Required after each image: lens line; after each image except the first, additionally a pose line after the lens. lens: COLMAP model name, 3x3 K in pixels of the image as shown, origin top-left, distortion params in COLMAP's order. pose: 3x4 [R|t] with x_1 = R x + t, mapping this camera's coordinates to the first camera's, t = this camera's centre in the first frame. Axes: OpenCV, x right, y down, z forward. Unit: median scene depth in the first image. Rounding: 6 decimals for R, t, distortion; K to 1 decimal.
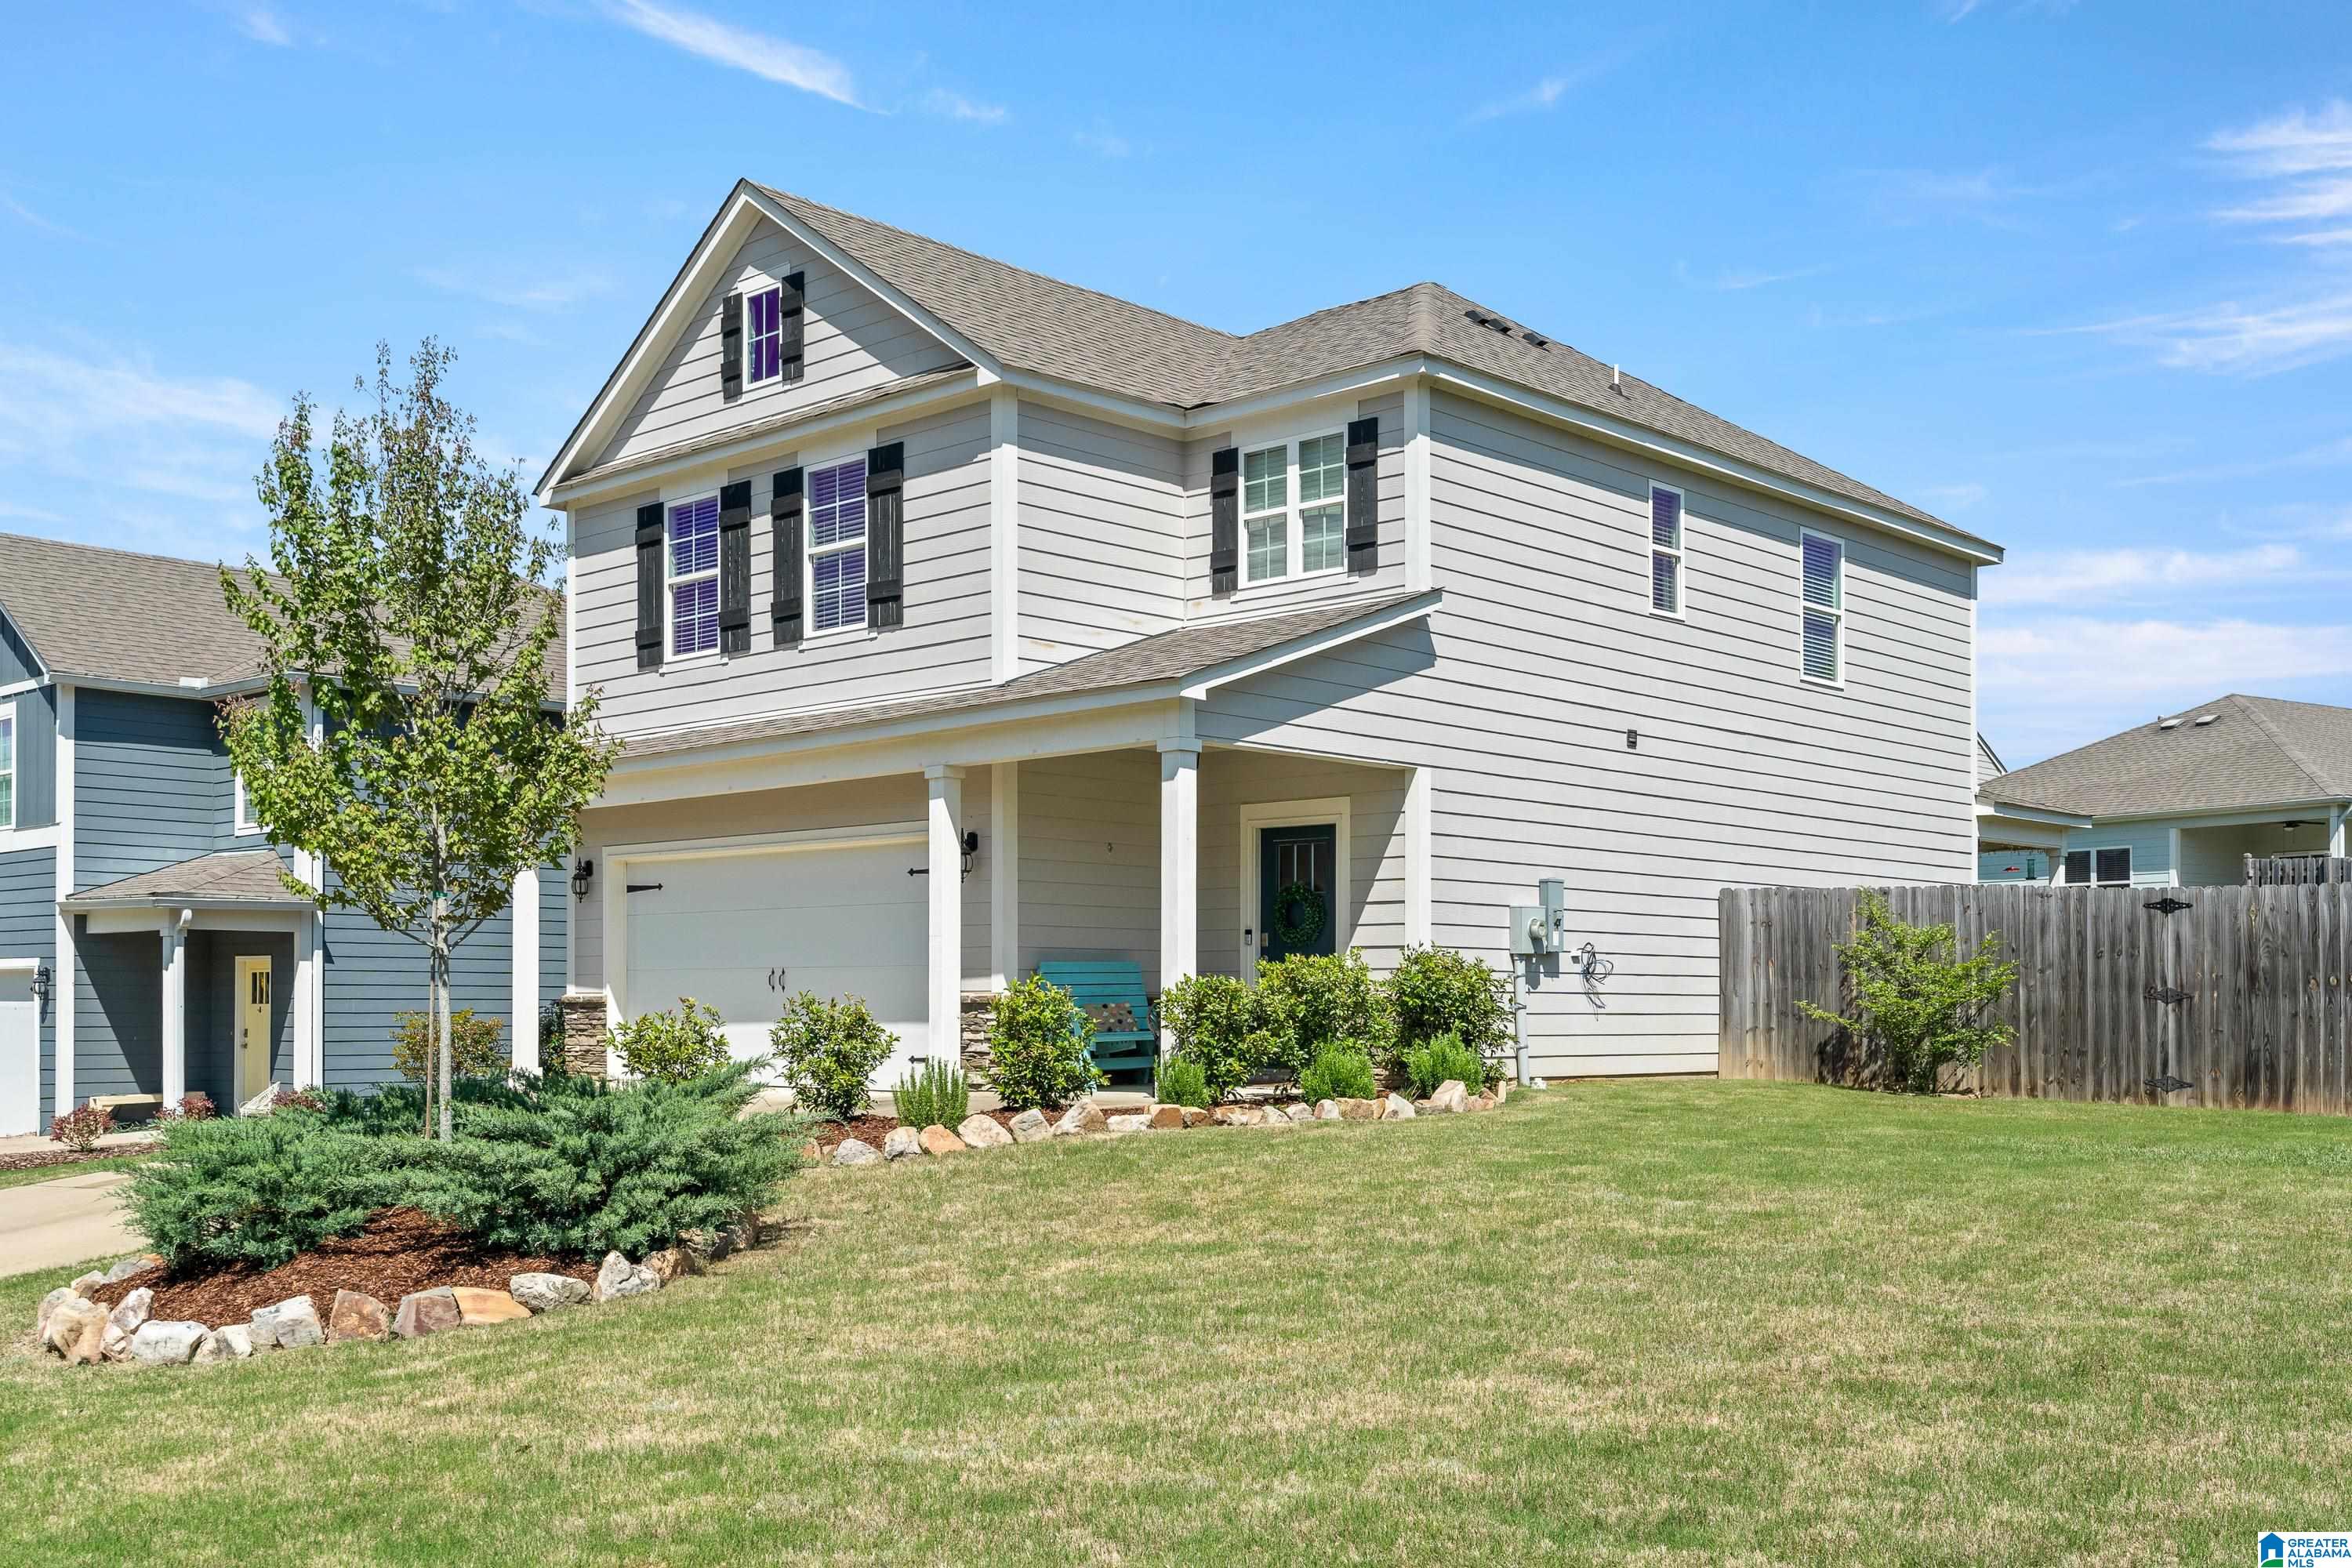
lens RADIAL K [[2326.8, 0, 1178.0], [0, 2326.8, 787.0], [0, 0, 1]] dist [0.046528, 0.000000]
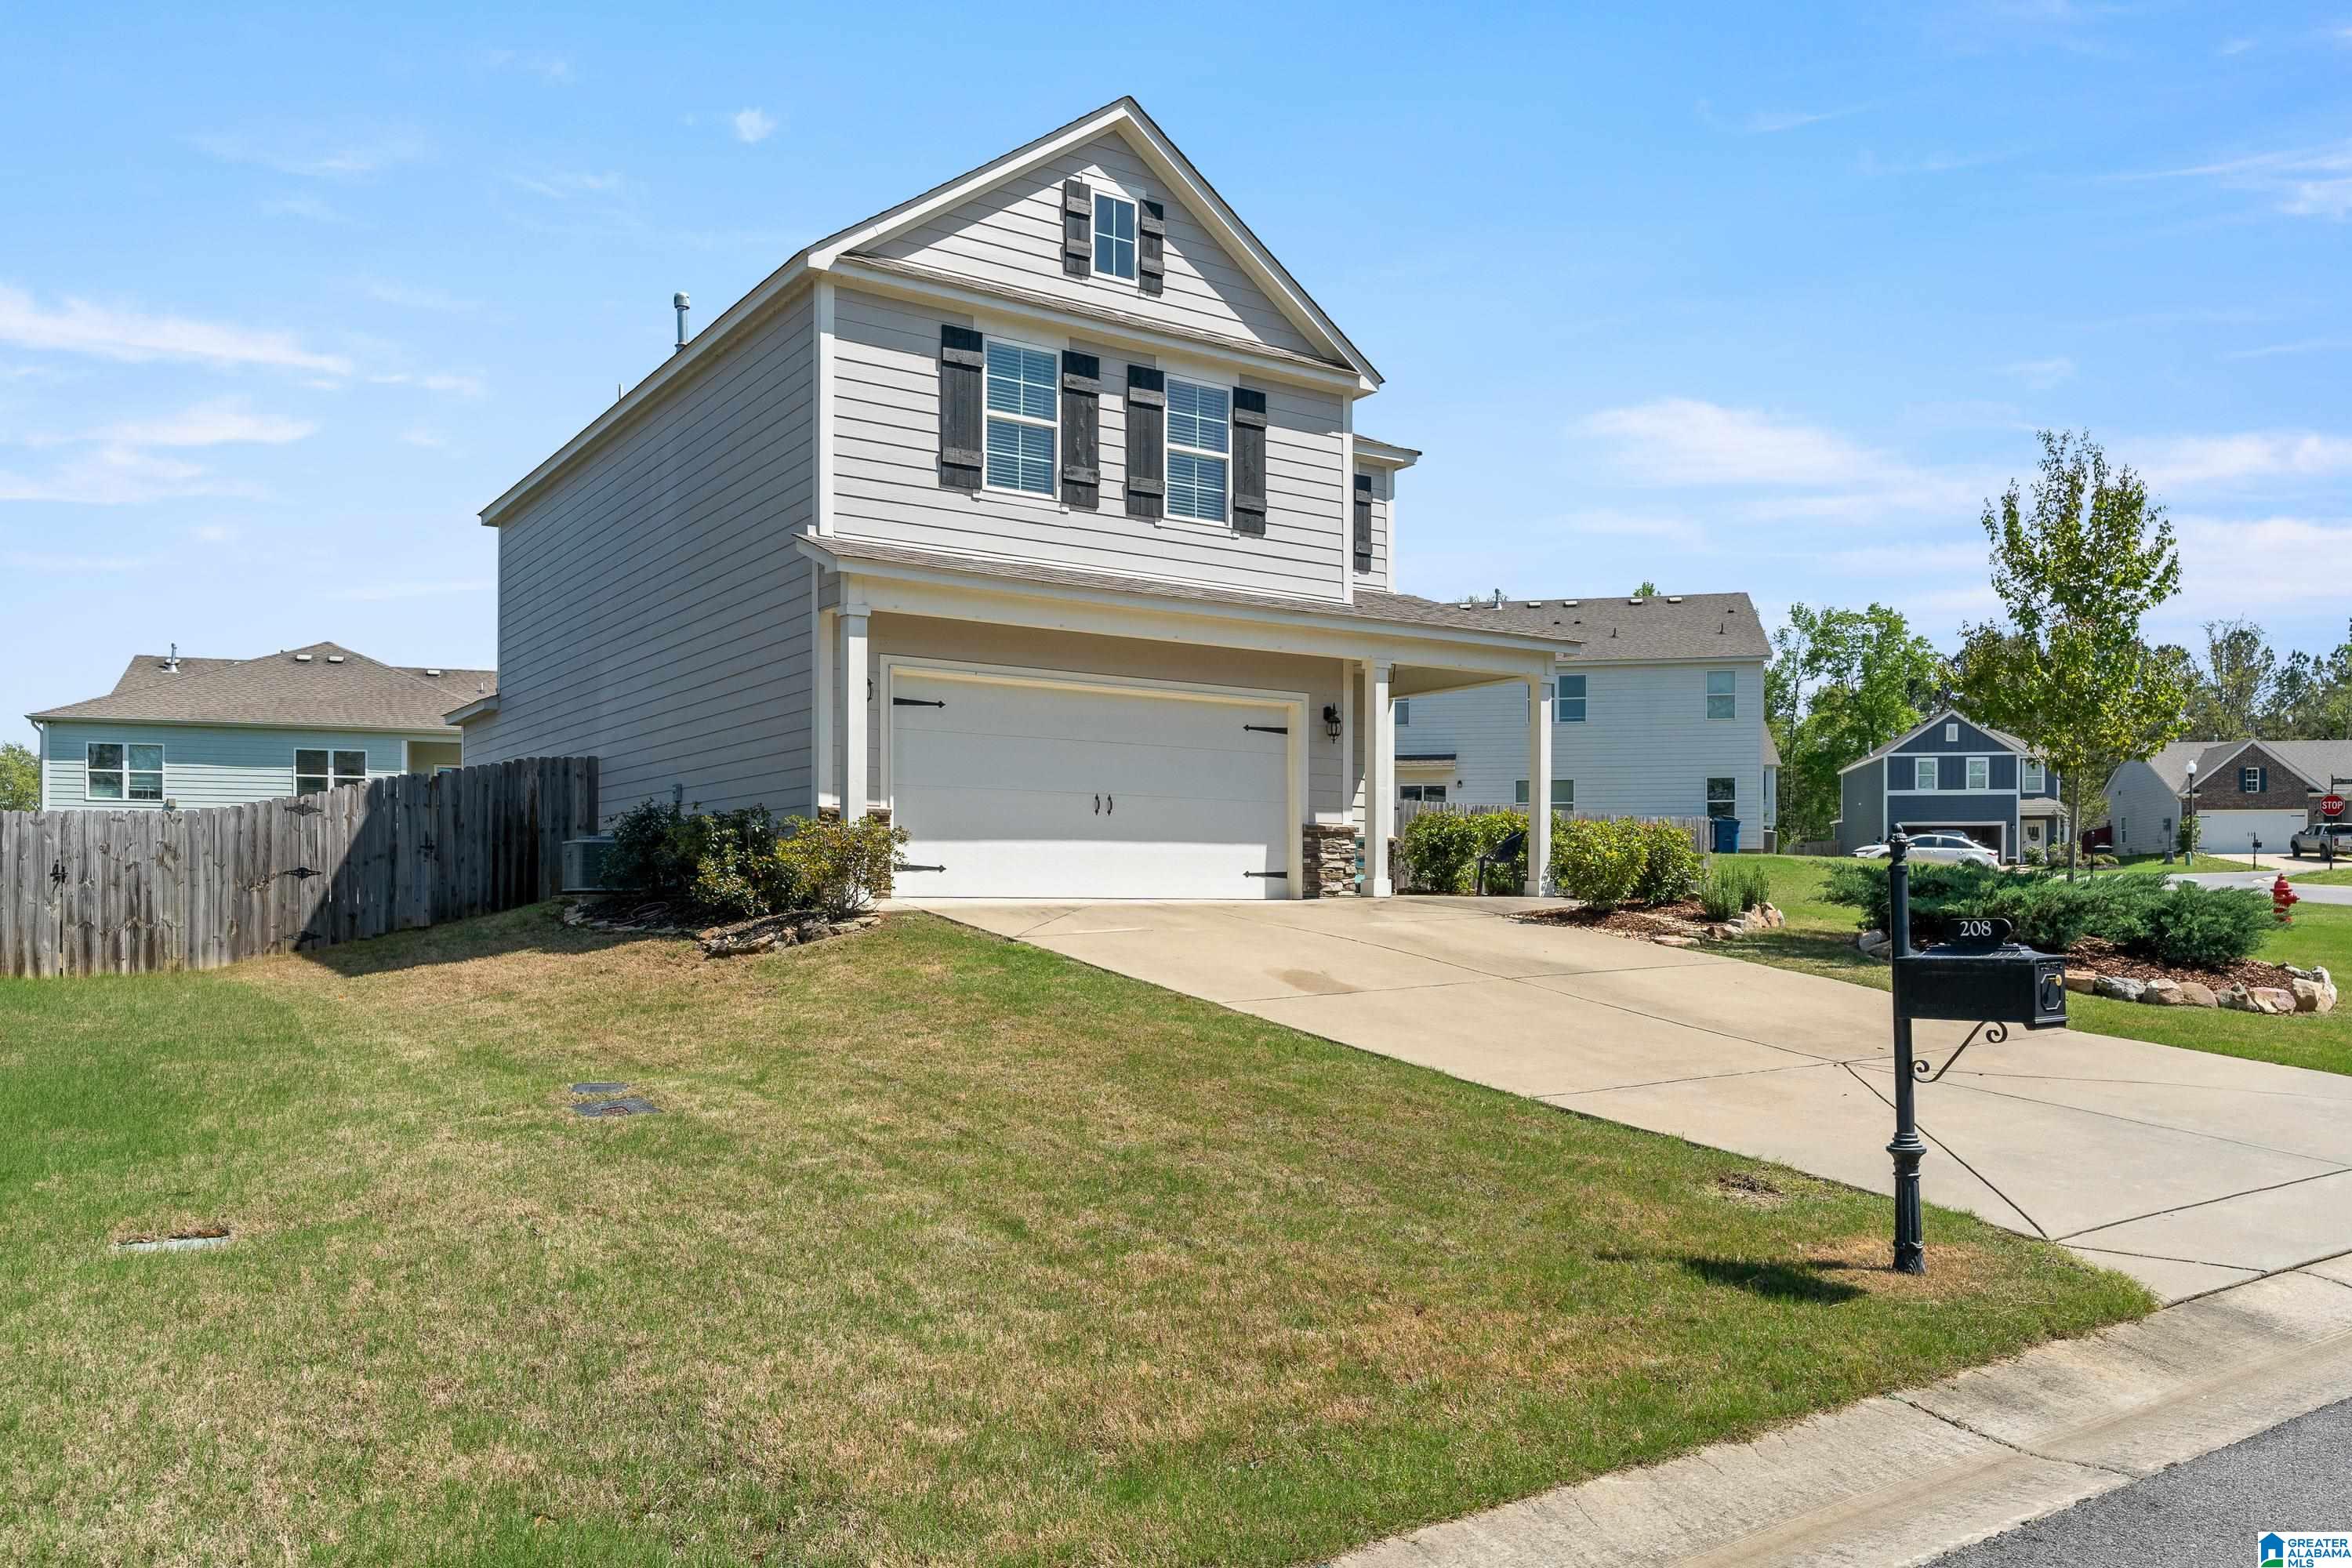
lens RADIAL K [[1661.4, 0, 1175.6], [0, 1661.4, 786.7], [0, 0, 1]] dist [-0.001979, -0.000459]
pose [[0.213283, 0.064577, 0.974854, -0.947110], [-0.091093, 0.994781, -0.045967, 0.107214], [-0.972734, -0.078998, 0.218053, 0.780299]]
